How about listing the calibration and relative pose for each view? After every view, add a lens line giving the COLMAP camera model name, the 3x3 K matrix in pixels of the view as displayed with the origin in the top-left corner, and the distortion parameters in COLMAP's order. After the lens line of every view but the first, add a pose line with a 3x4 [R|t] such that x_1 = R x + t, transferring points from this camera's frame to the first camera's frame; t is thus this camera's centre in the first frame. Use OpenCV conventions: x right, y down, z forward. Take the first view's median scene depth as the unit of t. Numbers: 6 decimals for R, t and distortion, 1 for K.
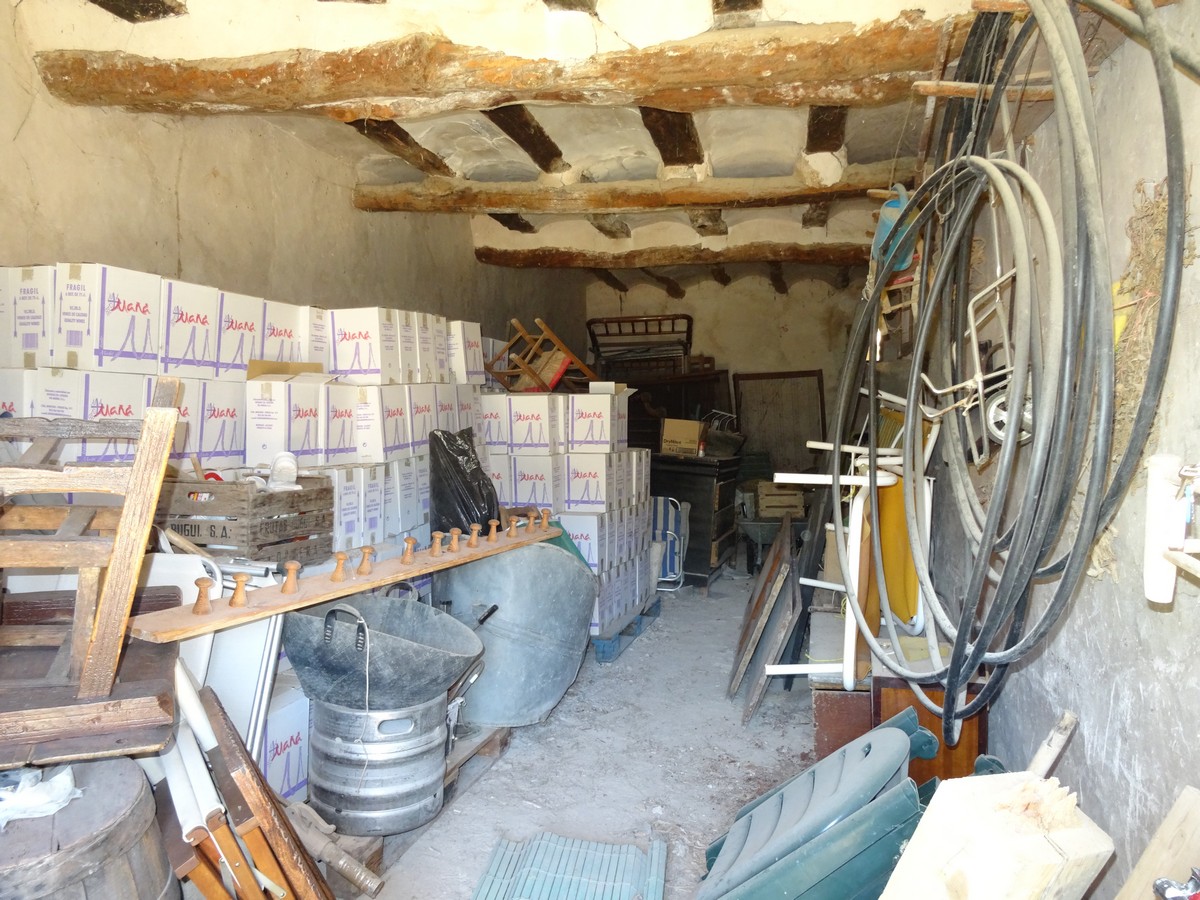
lens RADIAL K [[860.3, 0, 600.0], [0, 860.3, 450.0], [0, 0, 1]] dist [-0.005242, -0.000075]
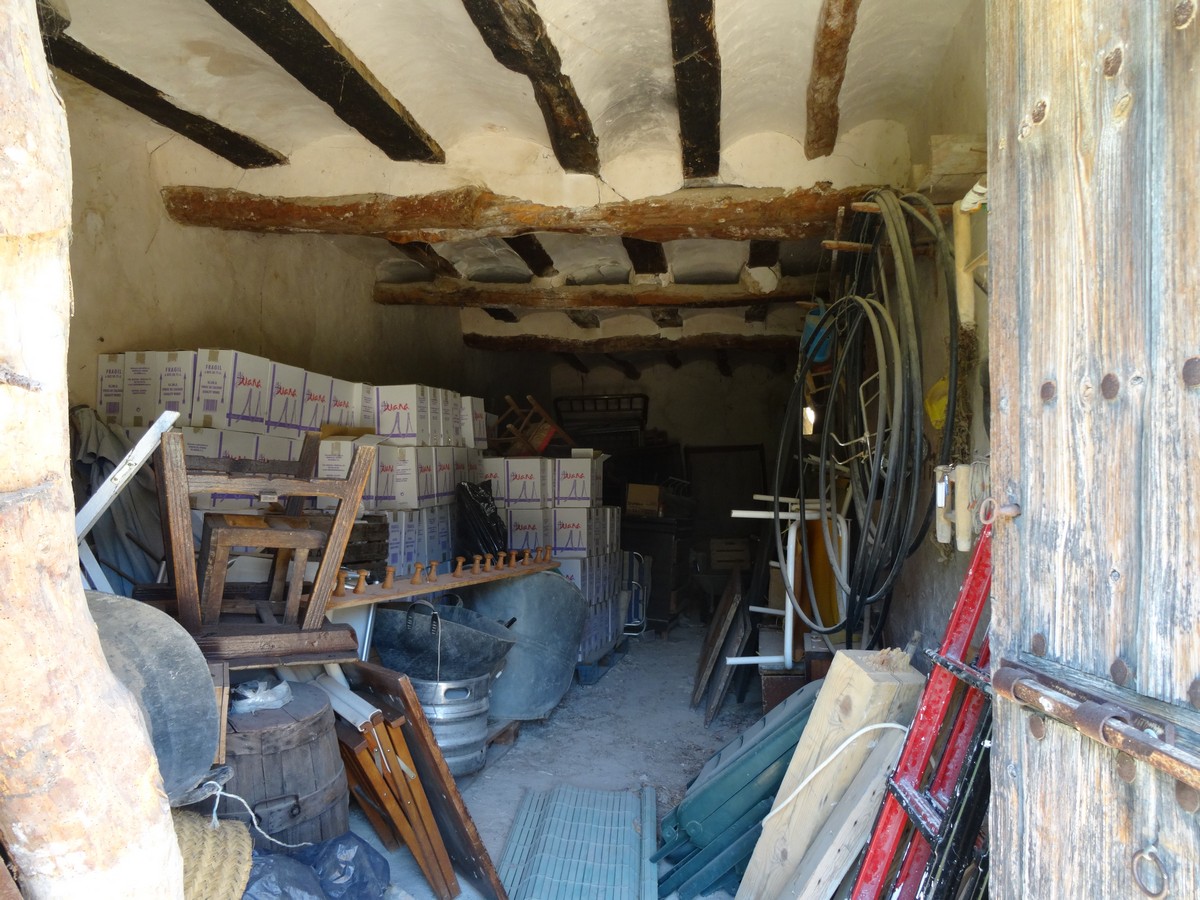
lens RADIAL K [[860.3, 0, 600.0], [0, 860.3, 450.0], [0, 0, 1]] dist [-0.005242, -0.000075]
pose [[0.997851, 0.006443, 0.065213, -0.074570], [-0.000475, 0.995840, -0.091116, 0.046057], [-0.065528, 0.090890, 0.993703, -0.272902]]
